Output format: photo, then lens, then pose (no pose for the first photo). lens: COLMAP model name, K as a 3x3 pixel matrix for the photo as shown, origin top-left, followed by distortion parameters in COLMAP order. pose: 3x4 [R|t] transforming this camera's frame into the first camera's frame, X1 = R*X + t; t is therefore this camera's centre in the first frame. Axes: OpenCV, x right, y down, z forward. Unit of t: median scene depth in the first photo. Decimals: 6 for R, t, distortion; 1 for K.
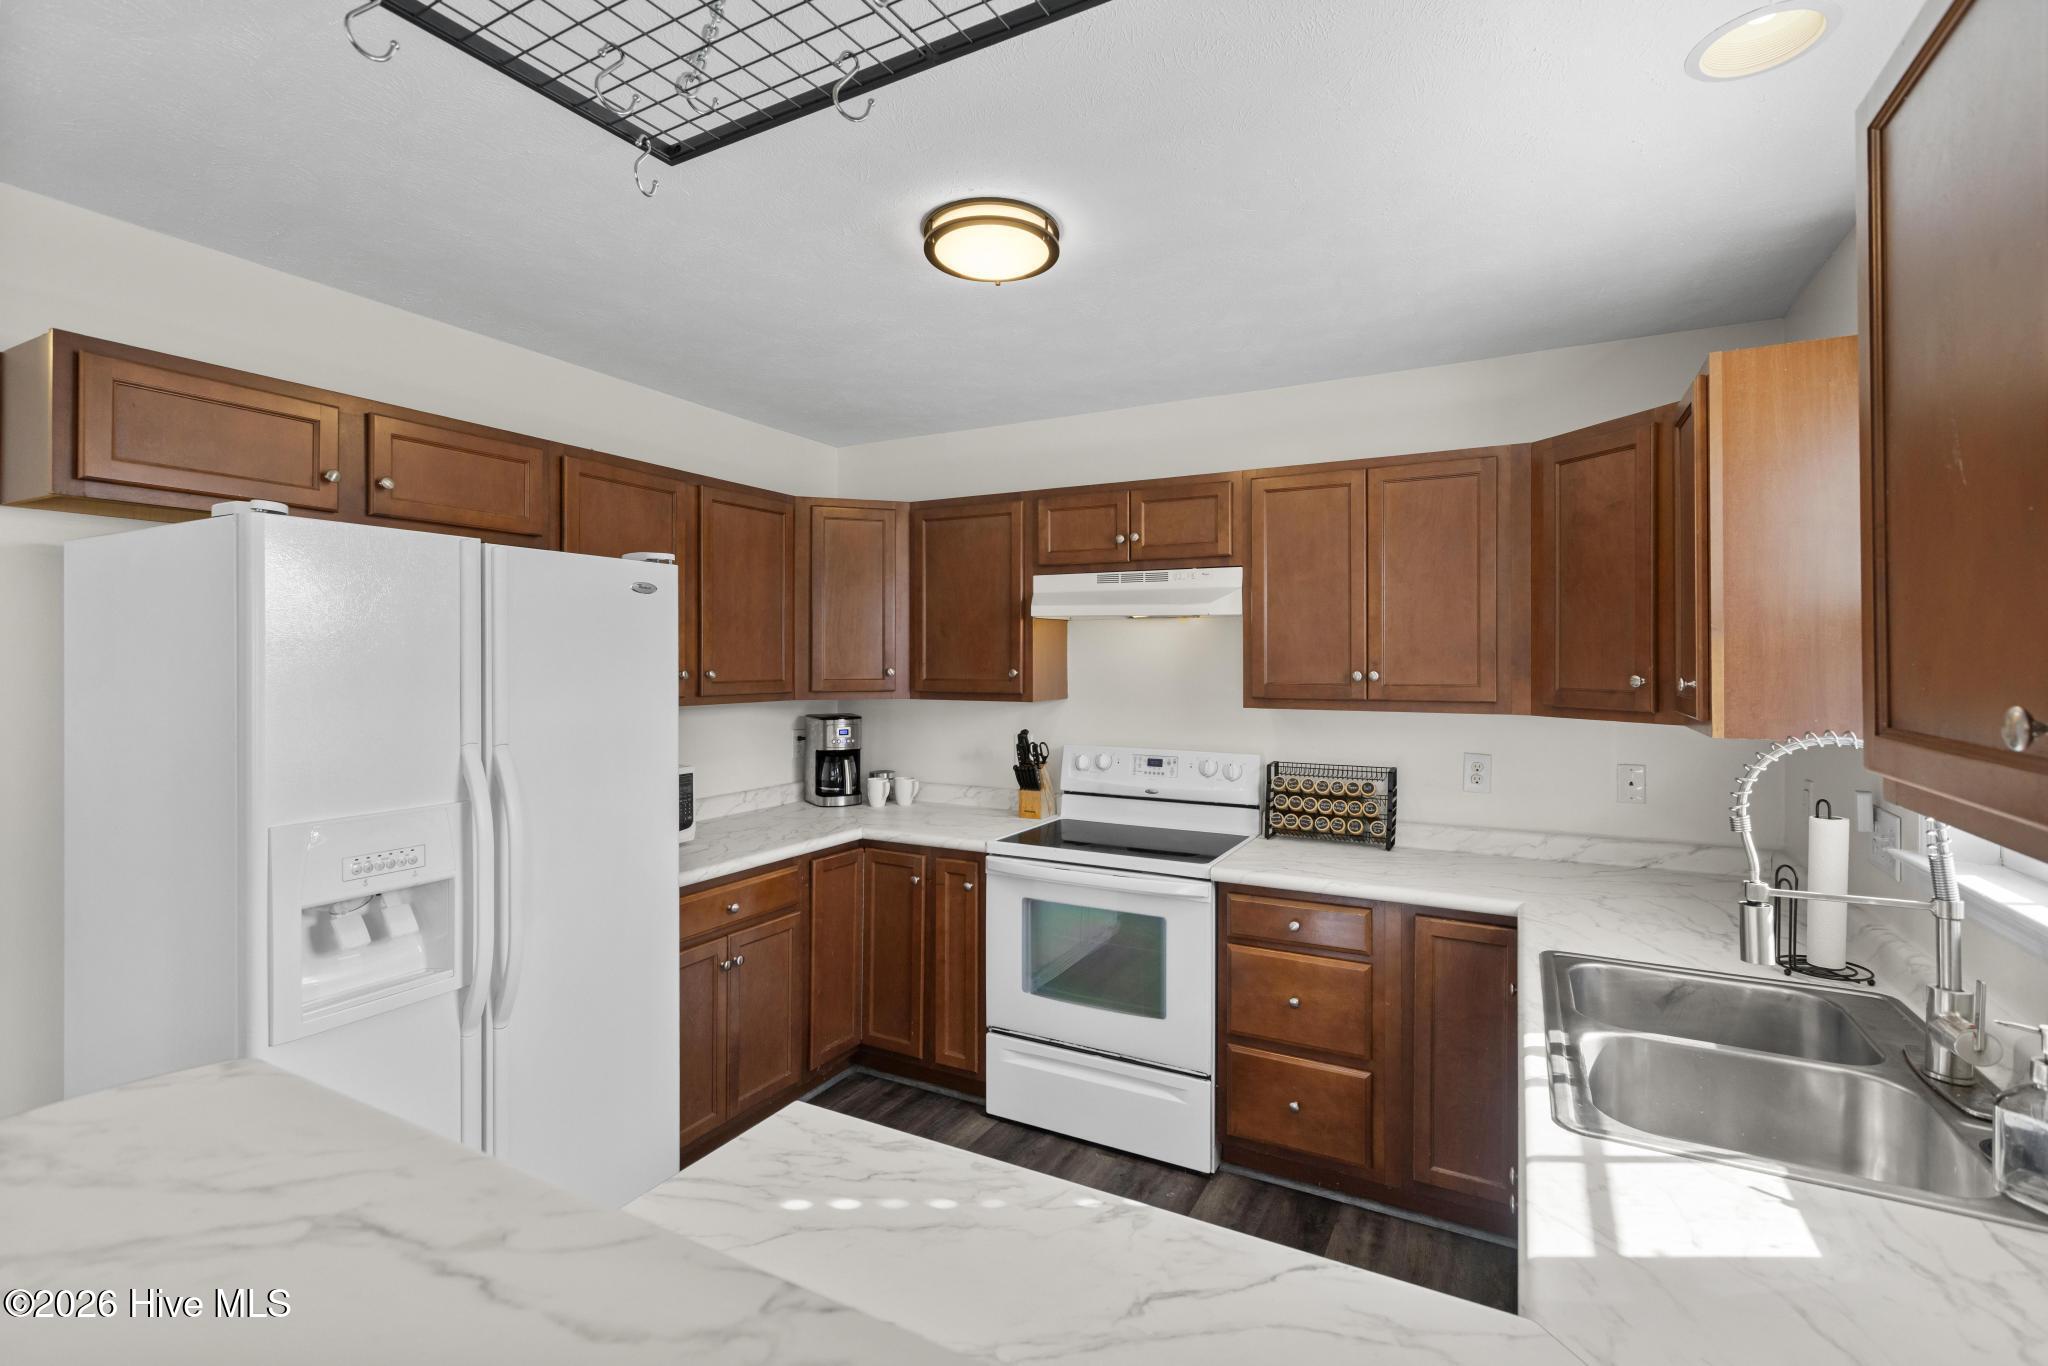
lens RADIAL K [[925.7, 0, 1017.9], [0, 925.7, 662.8], [0, 0, 1]] dist [0.002949, -0.000019]
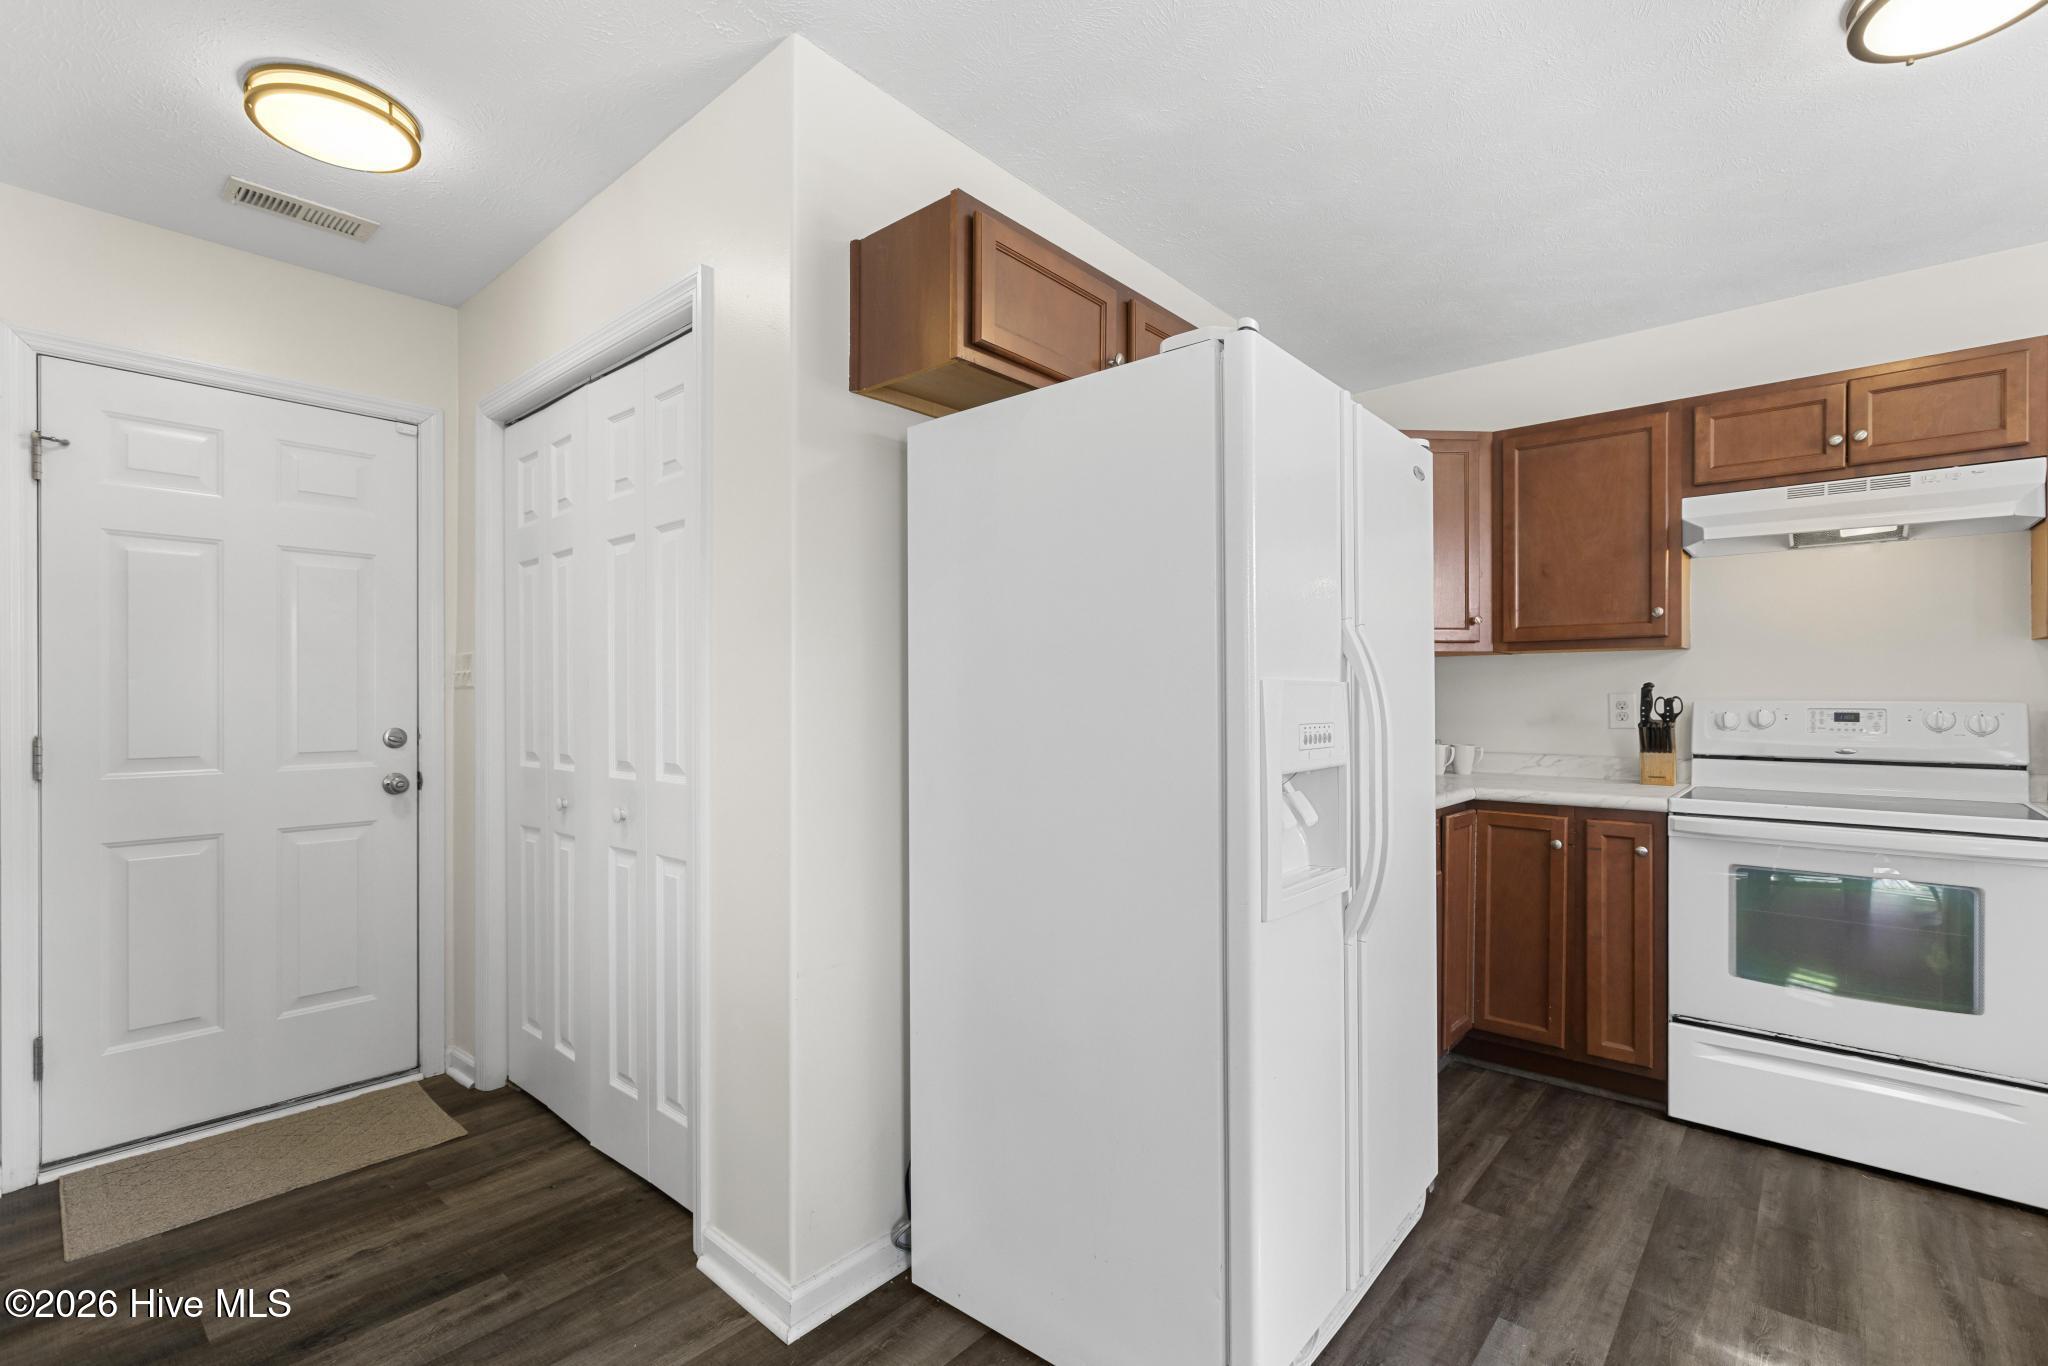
lens RADIAL K [[915.8, 0, 1033.5], [0, 915.8, 696.8], [0, 0, 1]] dist [-0.000464, -0.000328]
pose [[0.975617, -0.002496, -0.219466, -0.419939], [0.001561, 0.999989, -0.004432, 0.101011], [0.219475, 0.003981, 0.975610, 0.044082]]
